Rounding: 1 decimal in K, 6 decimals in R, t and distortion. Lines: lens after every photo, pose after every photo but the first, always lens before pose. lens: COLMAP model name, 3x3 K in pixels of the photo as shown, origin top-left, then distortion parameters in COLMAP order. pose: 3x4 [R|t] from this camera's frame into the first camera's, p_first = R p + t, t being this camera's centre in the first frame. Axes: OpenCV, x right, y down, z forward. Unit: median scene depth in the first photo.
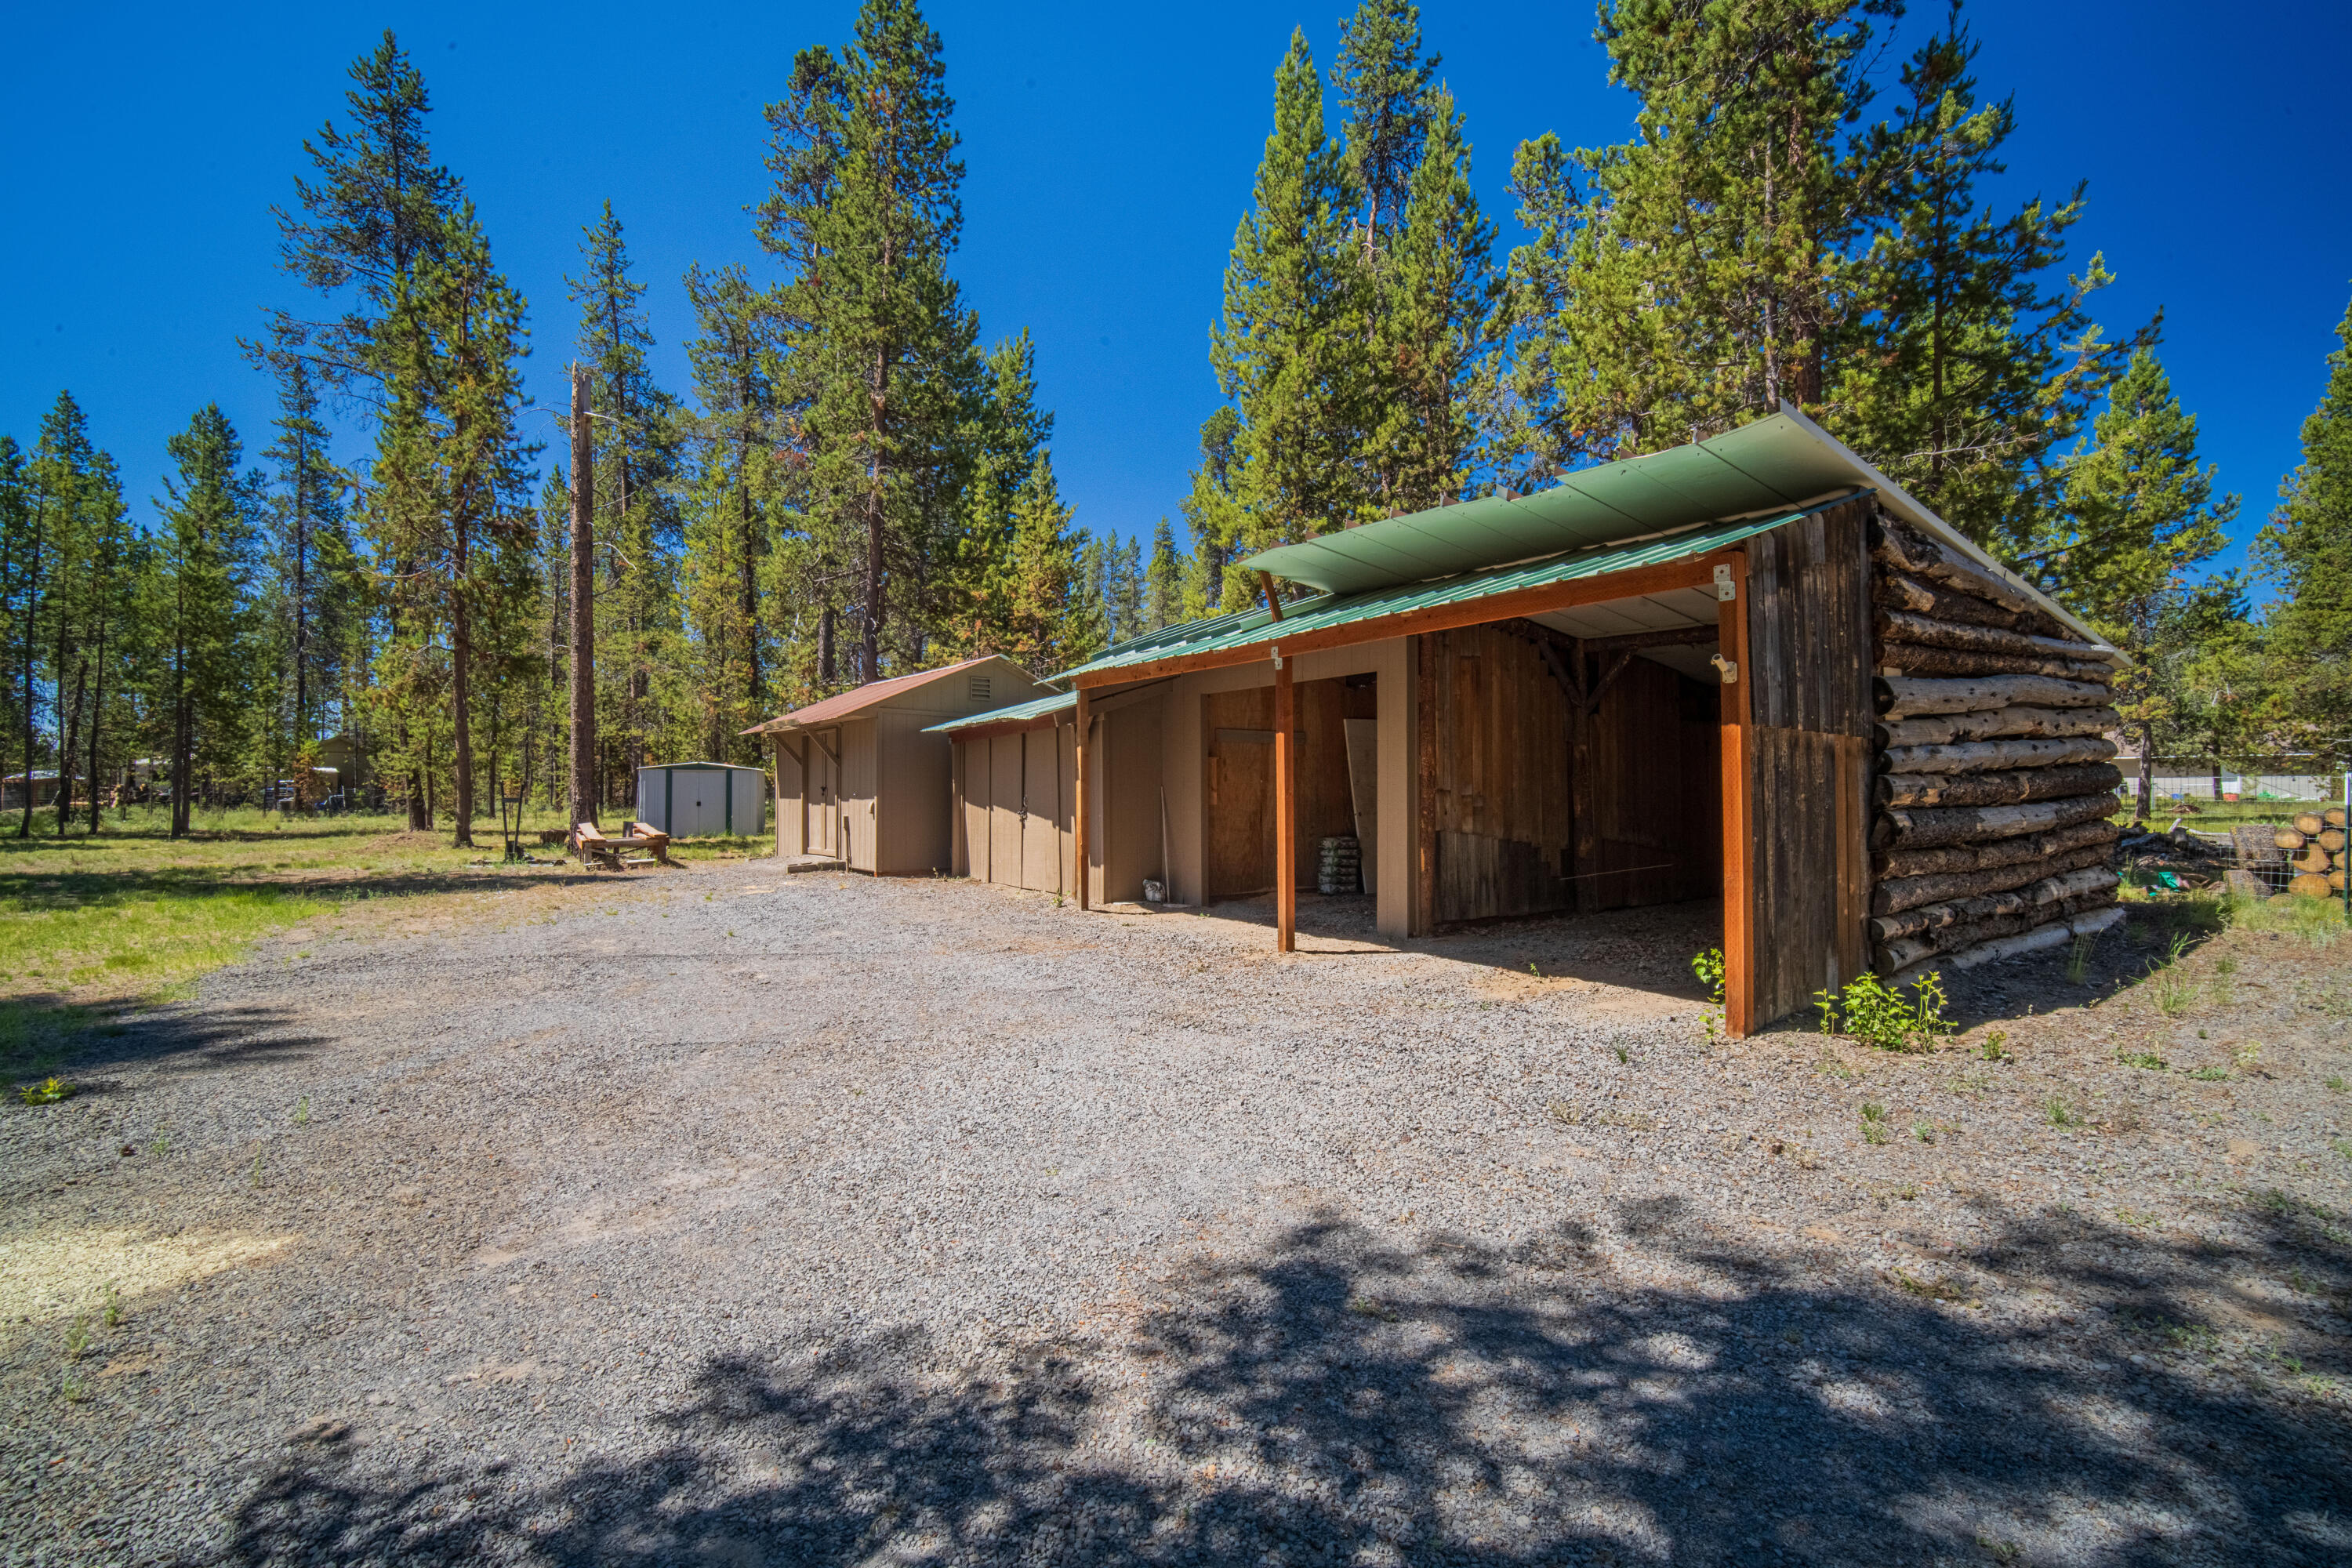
lens RADIAL K [[1040.8, 0, 1181.1], [0, 1040.8, 779.0], [0, 0, 1]] dist [0.001389, 0.000603]
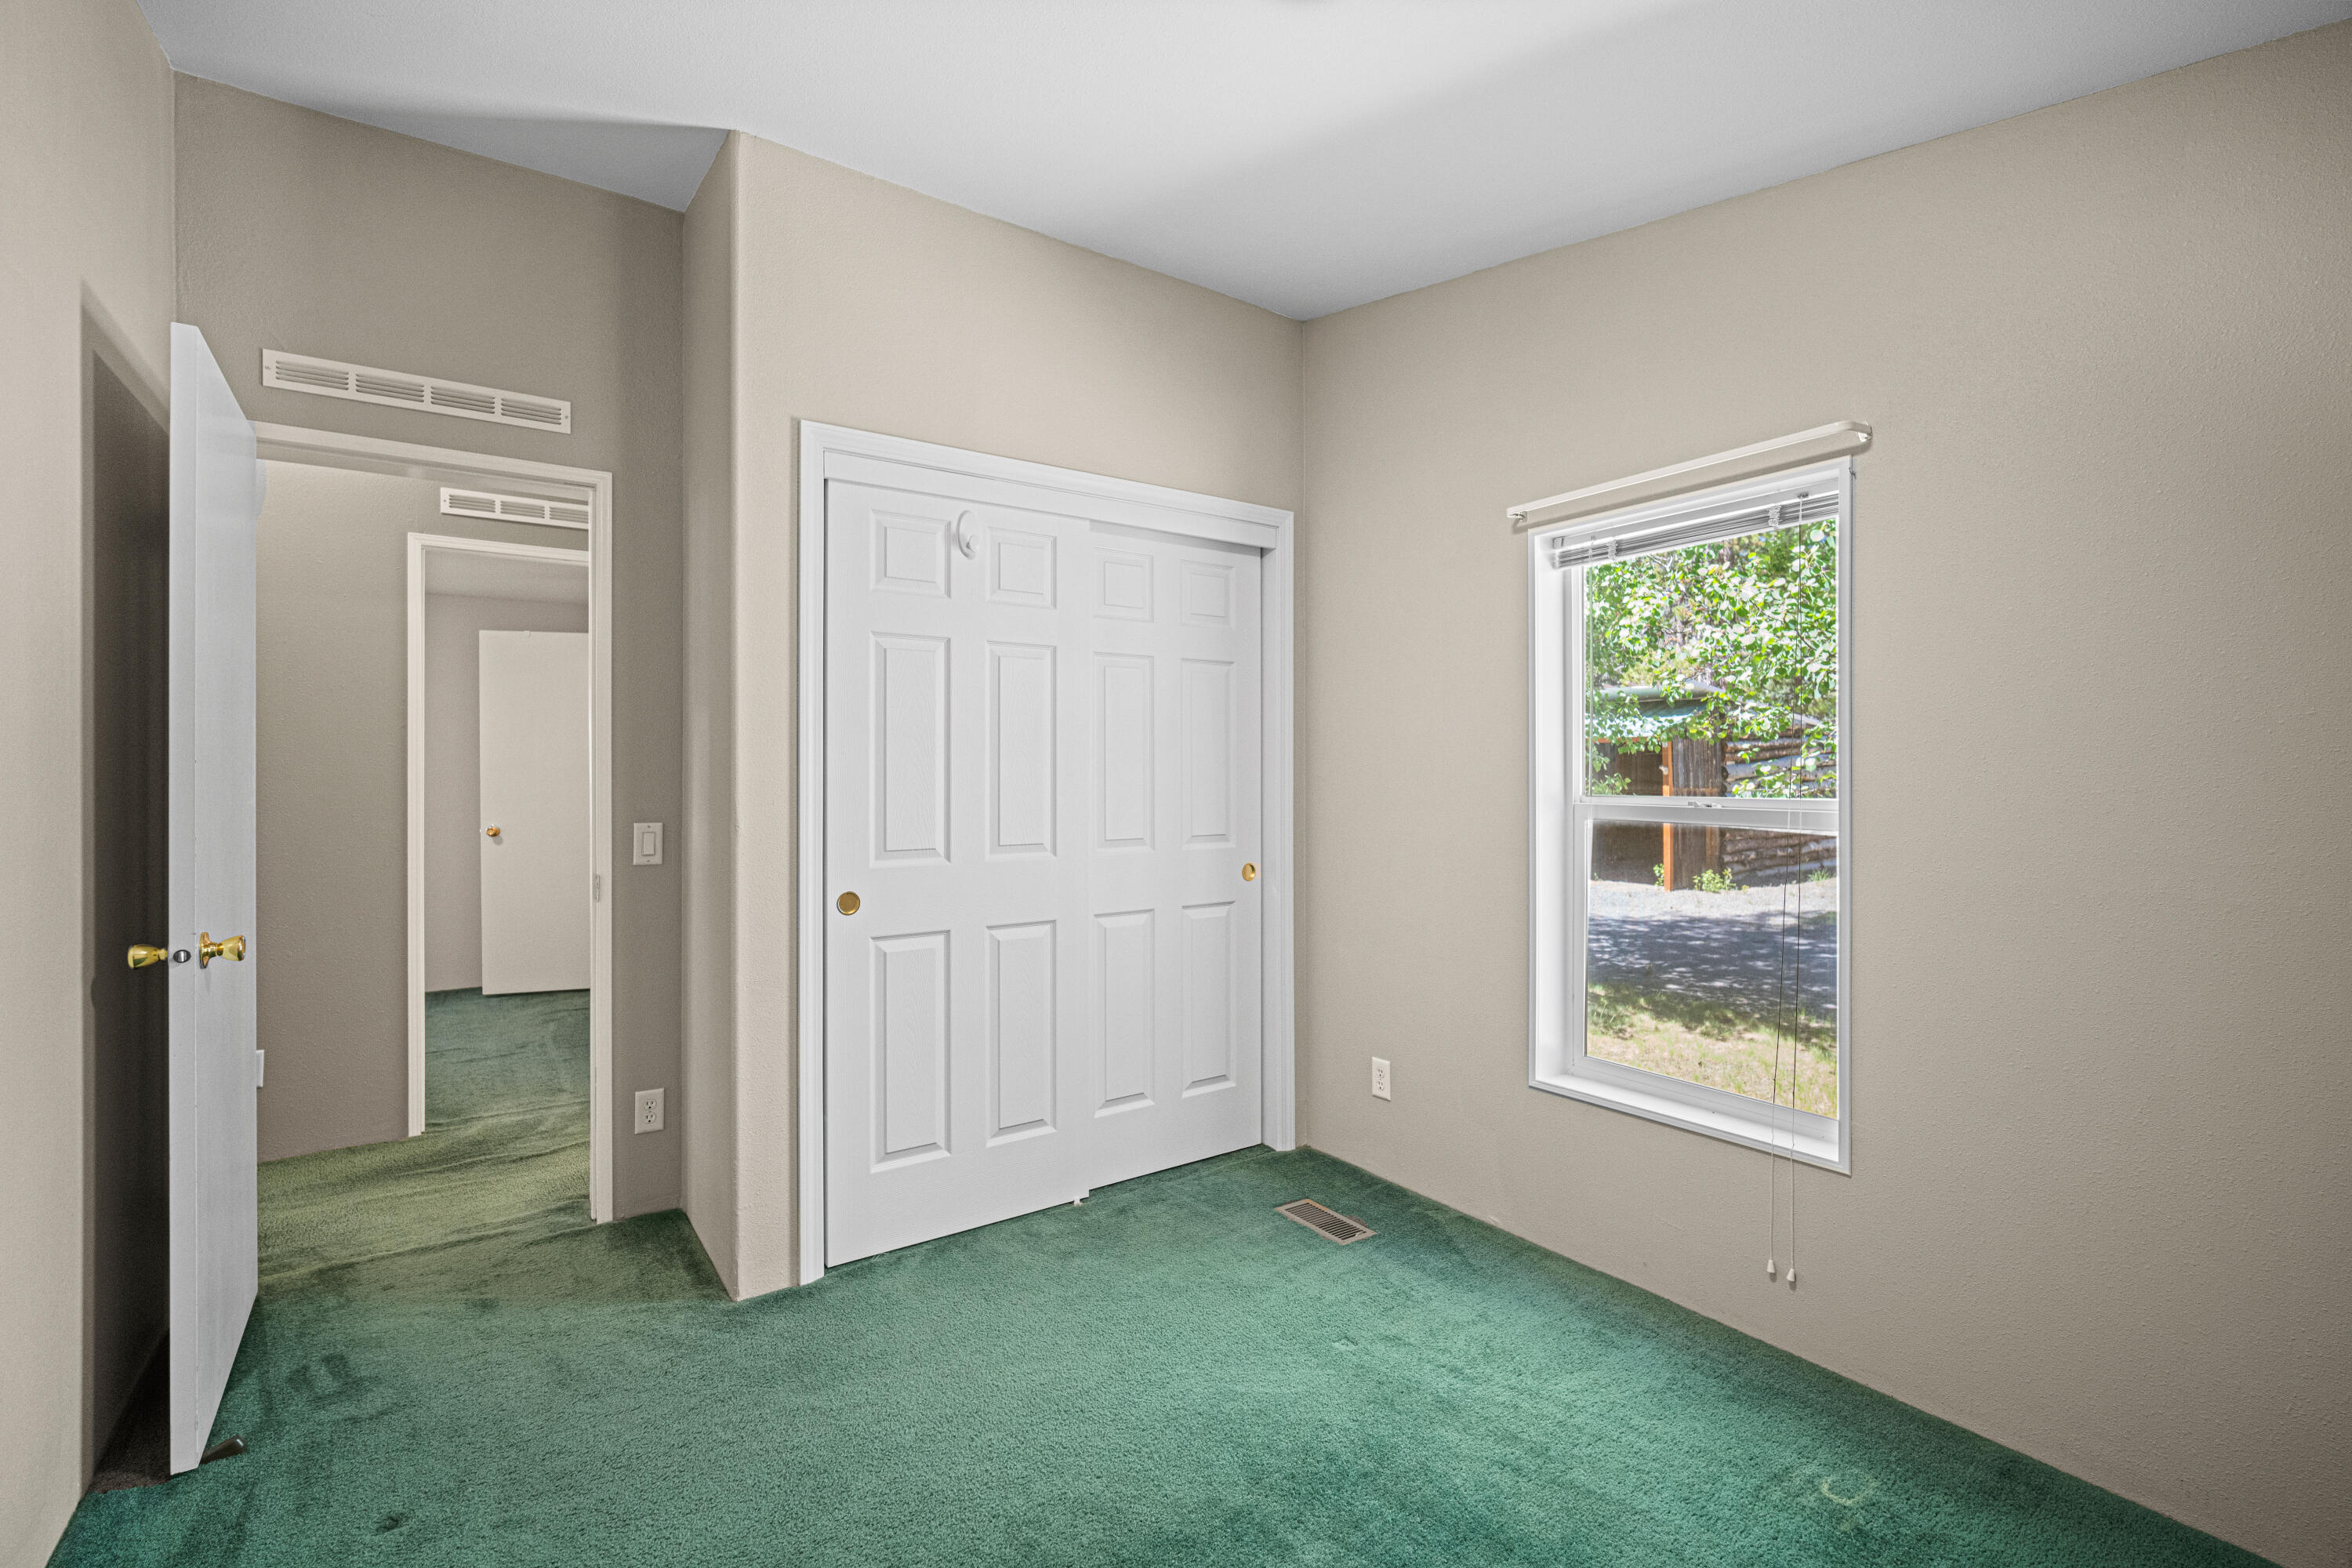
lens RADIAL K [[1040.8, 0, 1179.8], [0, 1040.8, 784.9], [0, 0, 1]] dist [0.001389, 0.000603]
pose [[0.999951, 0.000883, 0.009898, -0.203689], [-0.001112, 0.999731, 0.023171, -0.028942], [-0.009875, -0.023181, 0.999683, -0.447404]]
